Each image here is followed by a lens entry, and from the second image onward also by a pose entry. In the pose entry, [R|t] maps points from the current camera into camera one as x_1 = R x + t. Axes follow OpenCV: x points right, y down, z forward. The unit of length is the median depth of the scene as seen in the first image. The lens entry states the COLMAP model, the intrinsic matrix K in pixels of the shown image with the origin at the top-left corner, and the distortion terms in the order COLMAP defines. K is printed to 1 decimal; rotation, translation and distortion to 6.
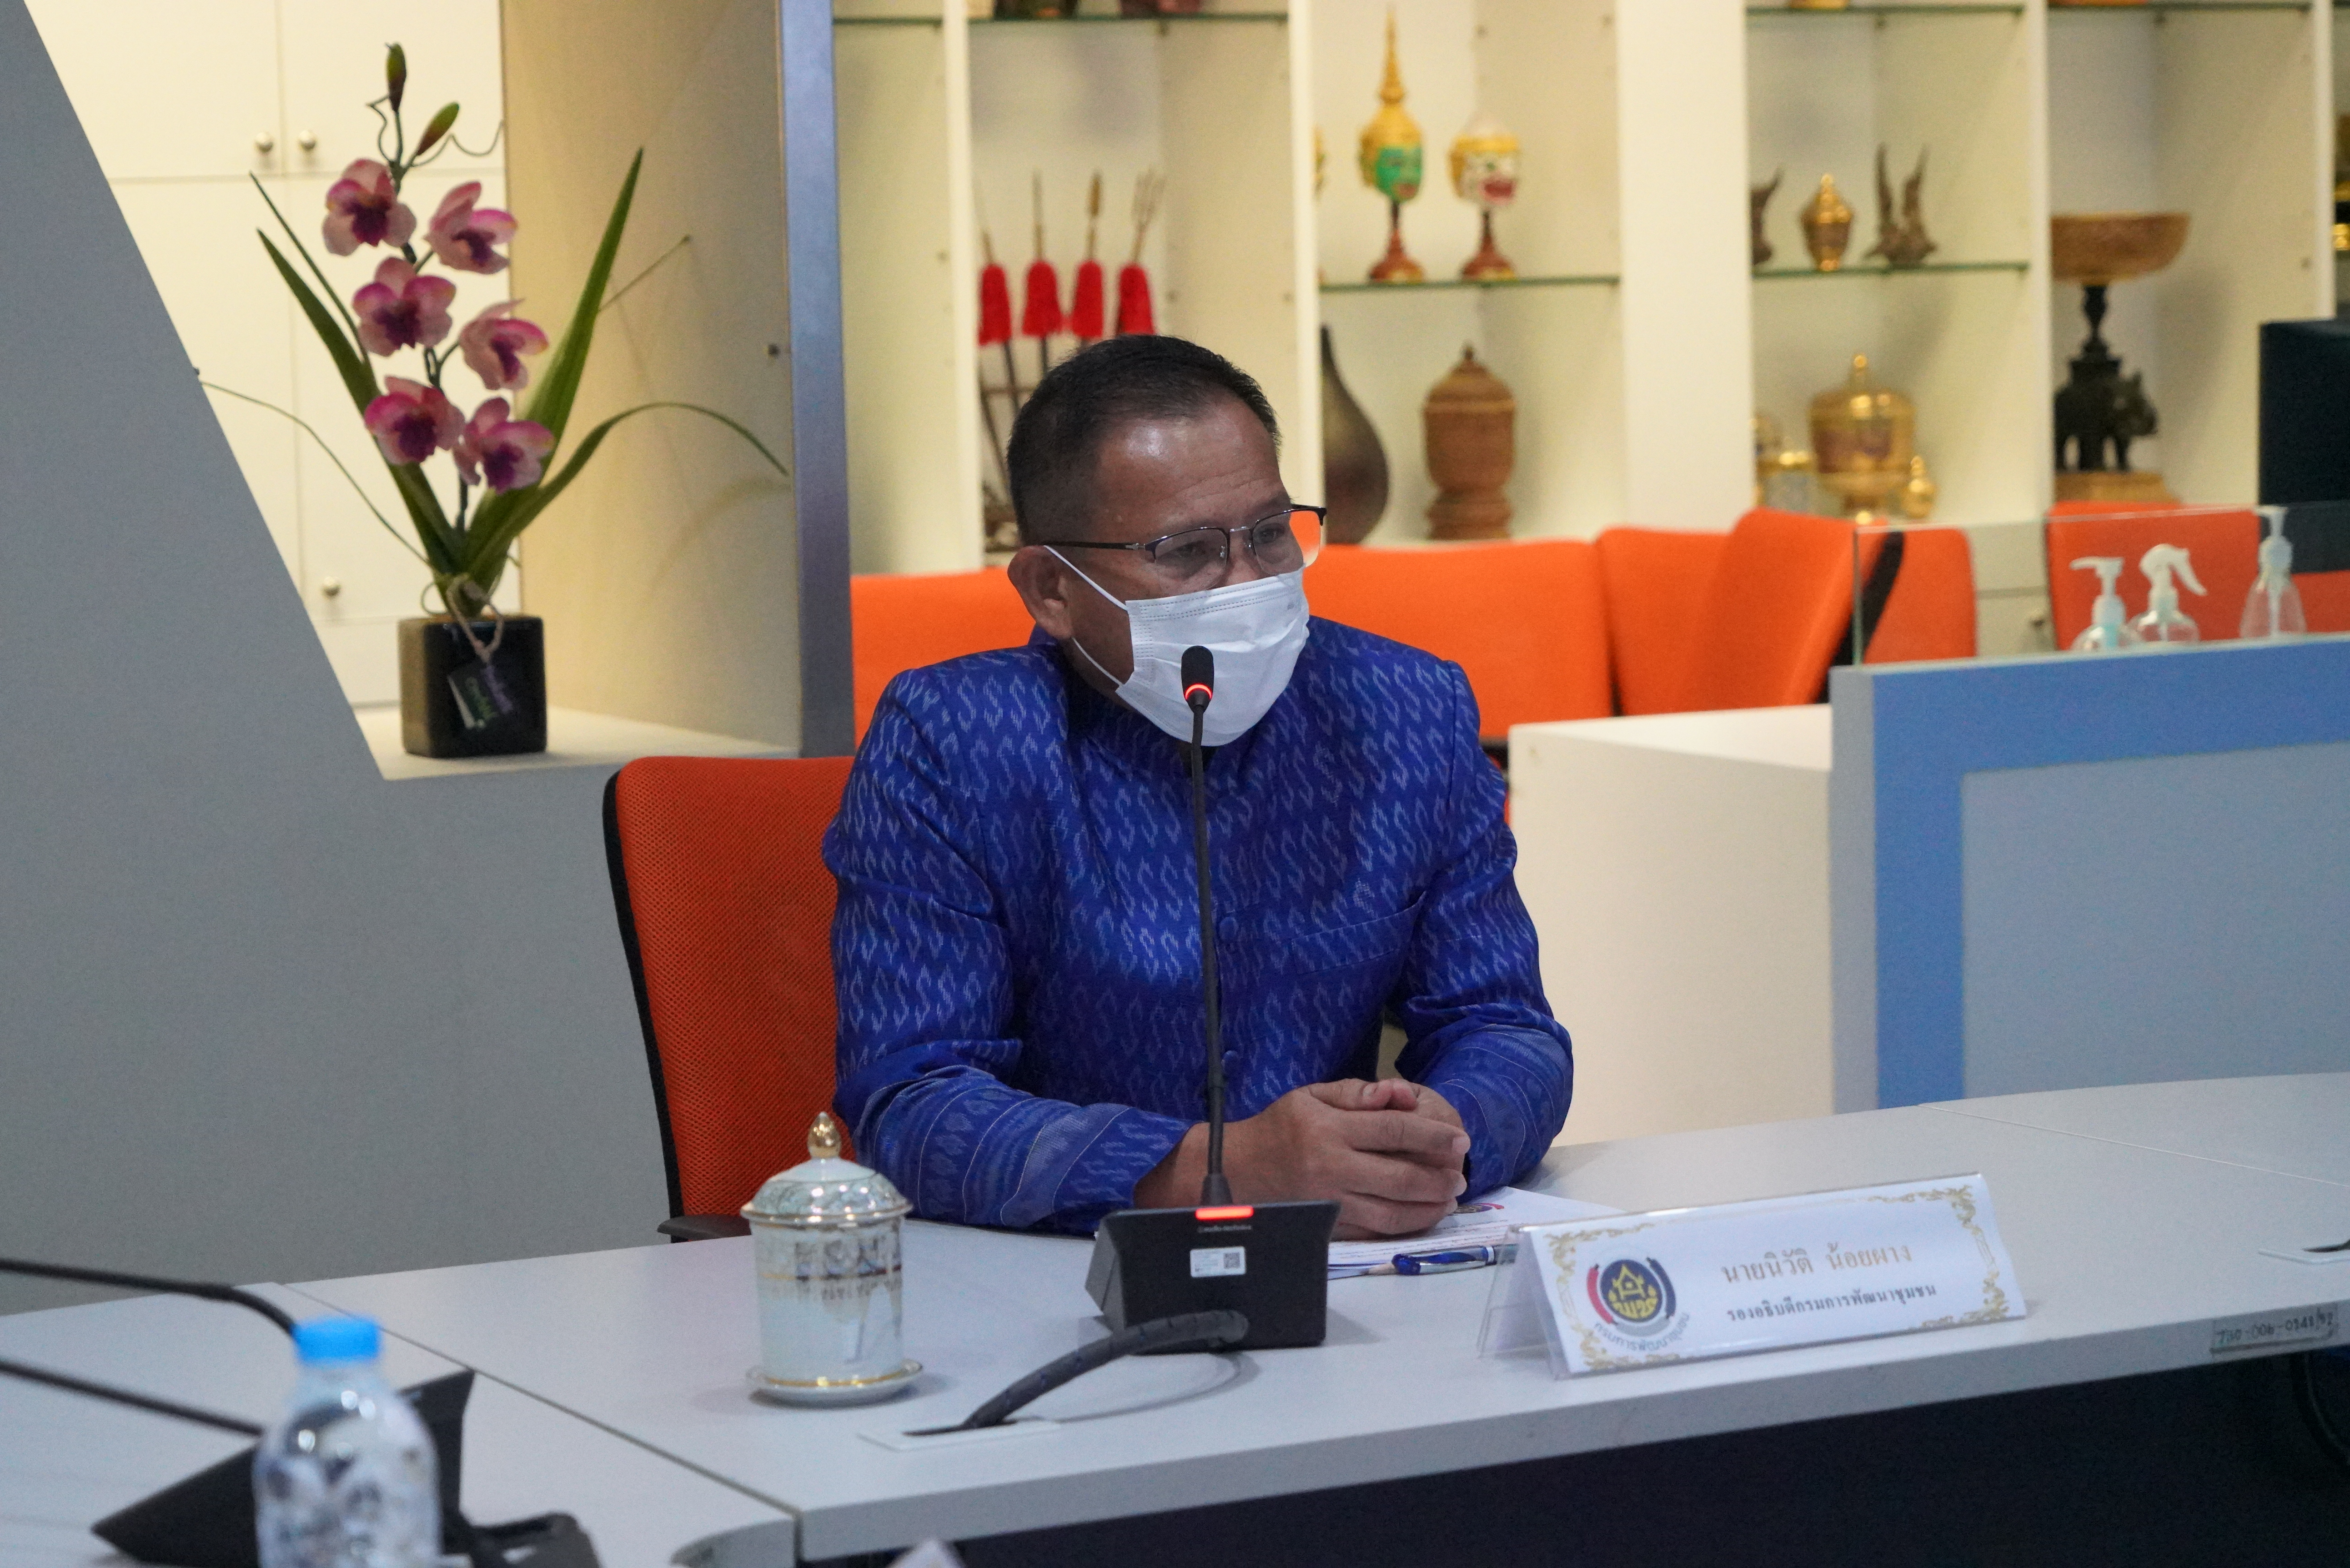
lens RADIAL K [[6241.1, 0, 1174.7], [0, 6241.1, 776.3], [0, 0, 1]] dist [-0.194022, 0.000000]
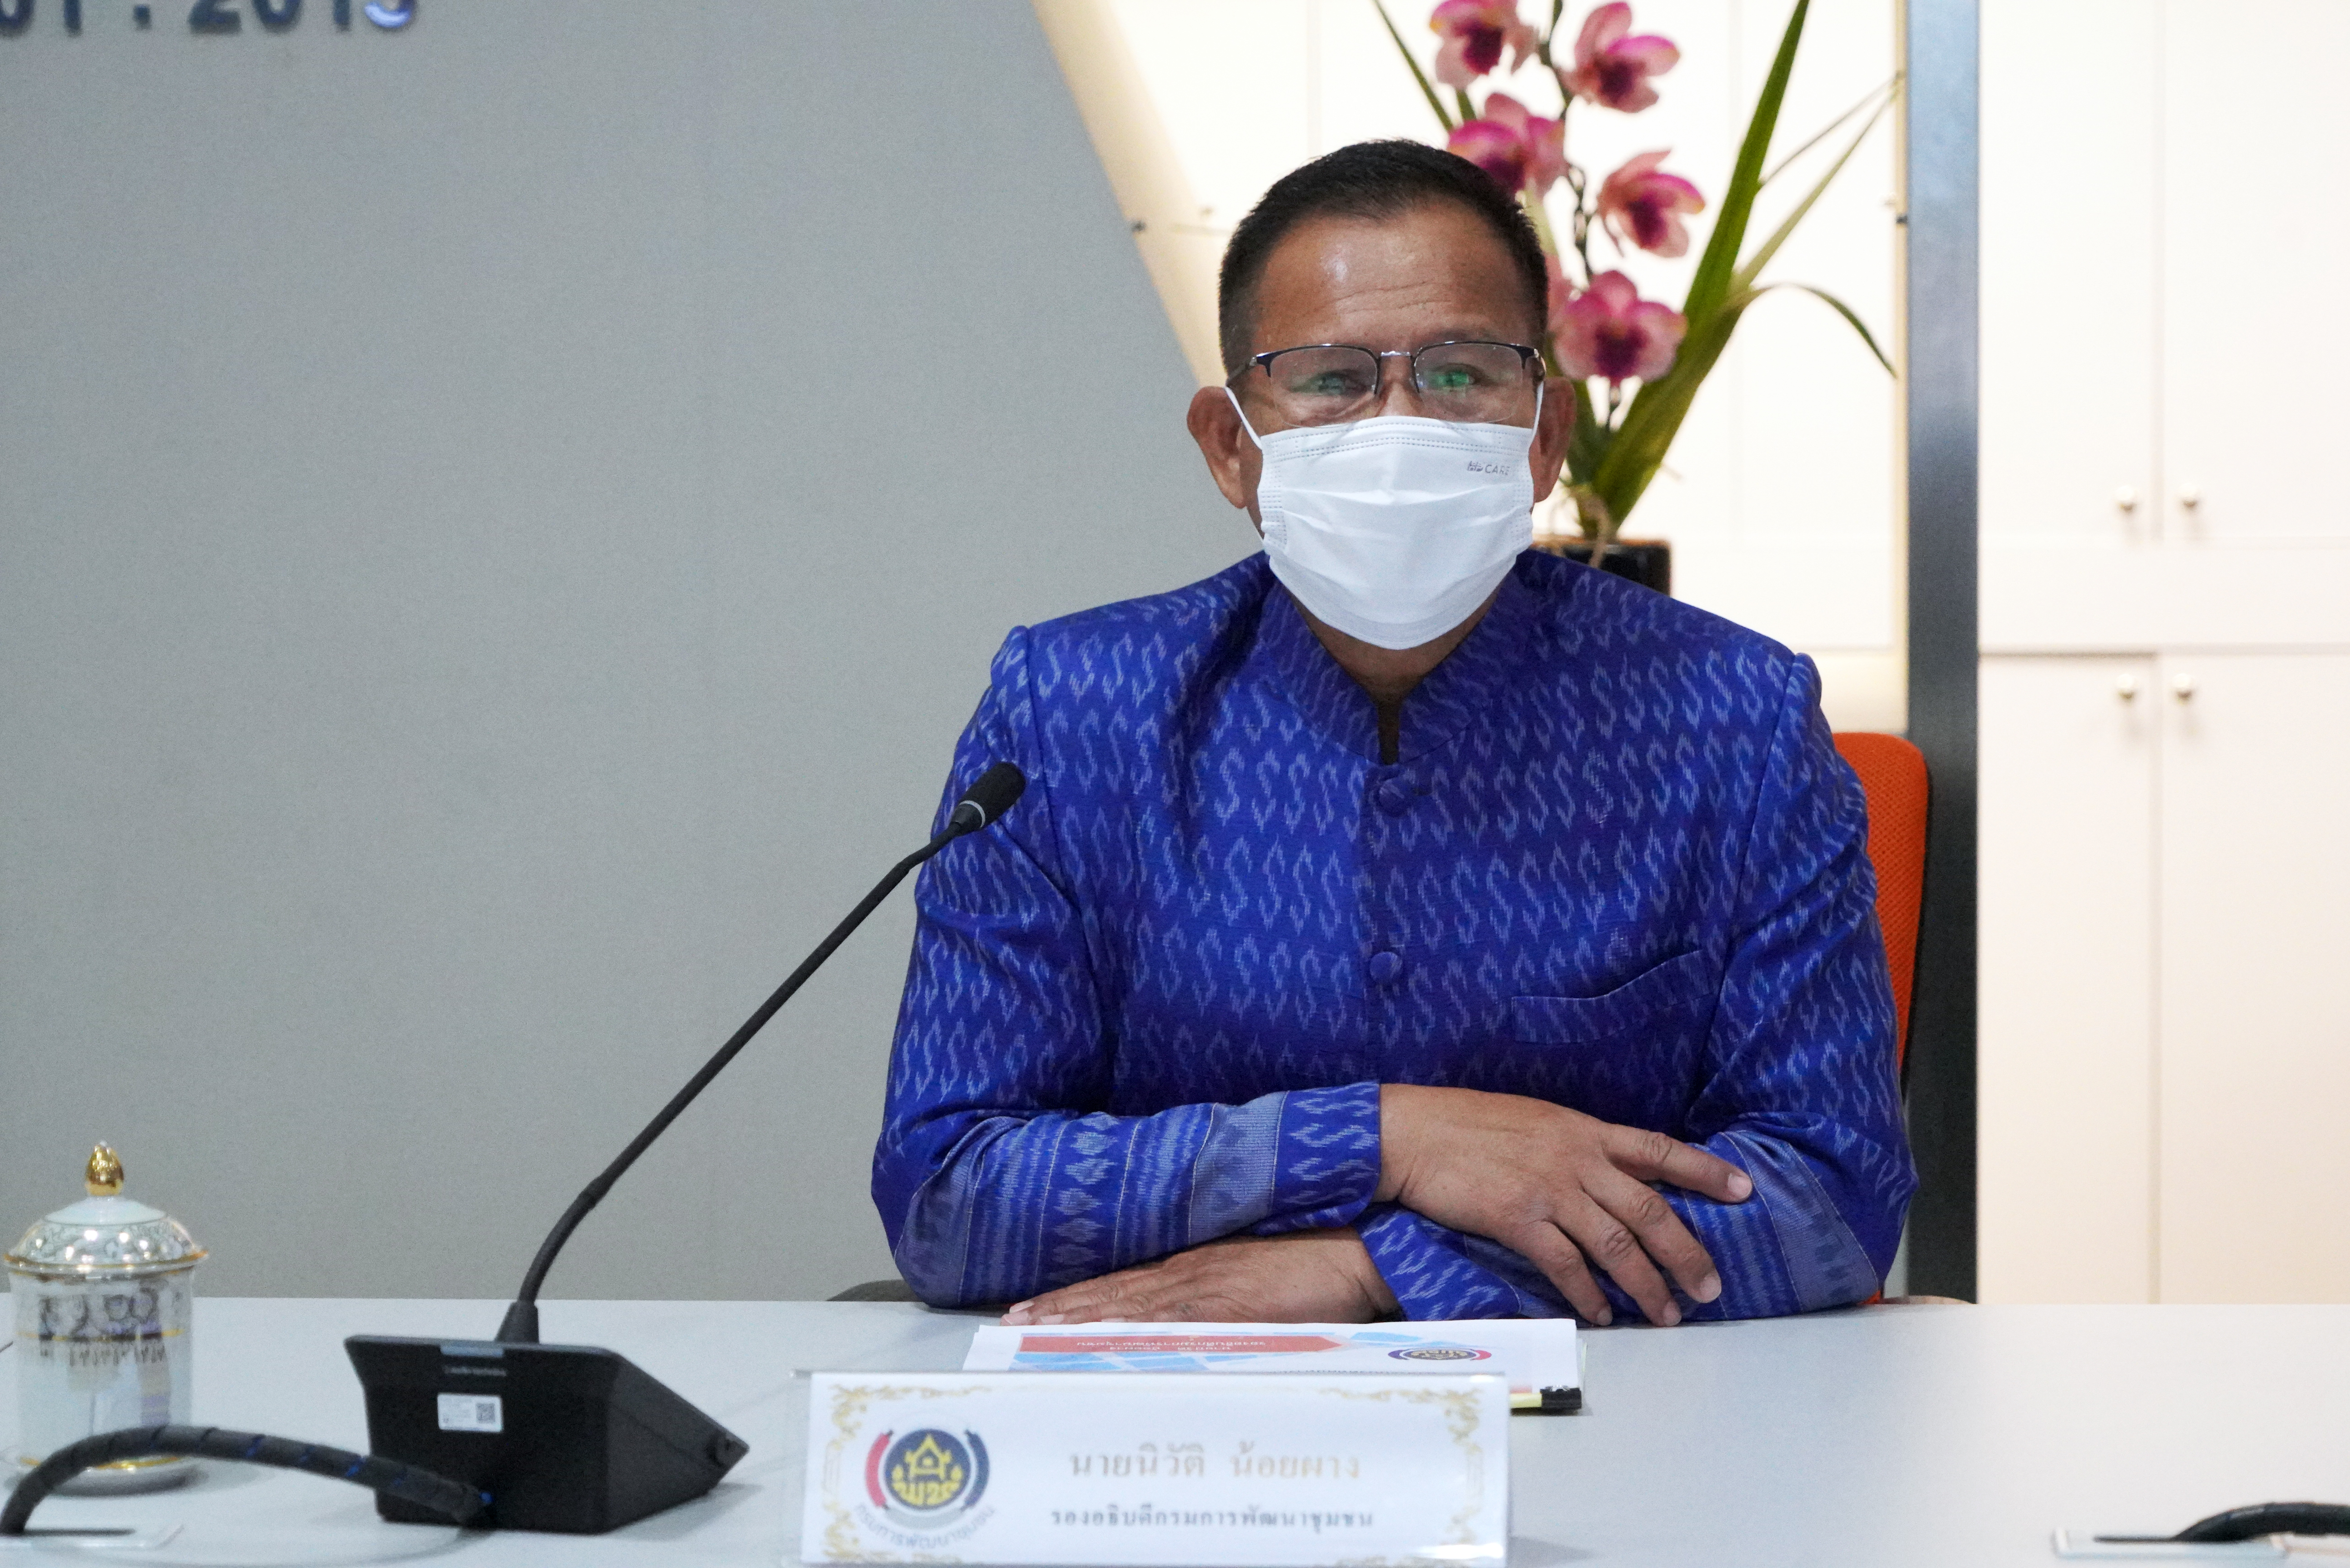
lens RADIAL K [[7446.0, 0, 1174.9], [0, 7446.0, 789.3], [0, 0, 1]] dist [-0.131937, 0.000000]
pose [[0.848808, 0.067964, -0.524315, 0.481029], [-0.061299, 0.997666, 0.030086, -0.025399], [0.525136, 0.006603, 0.850993, 0.198609]]
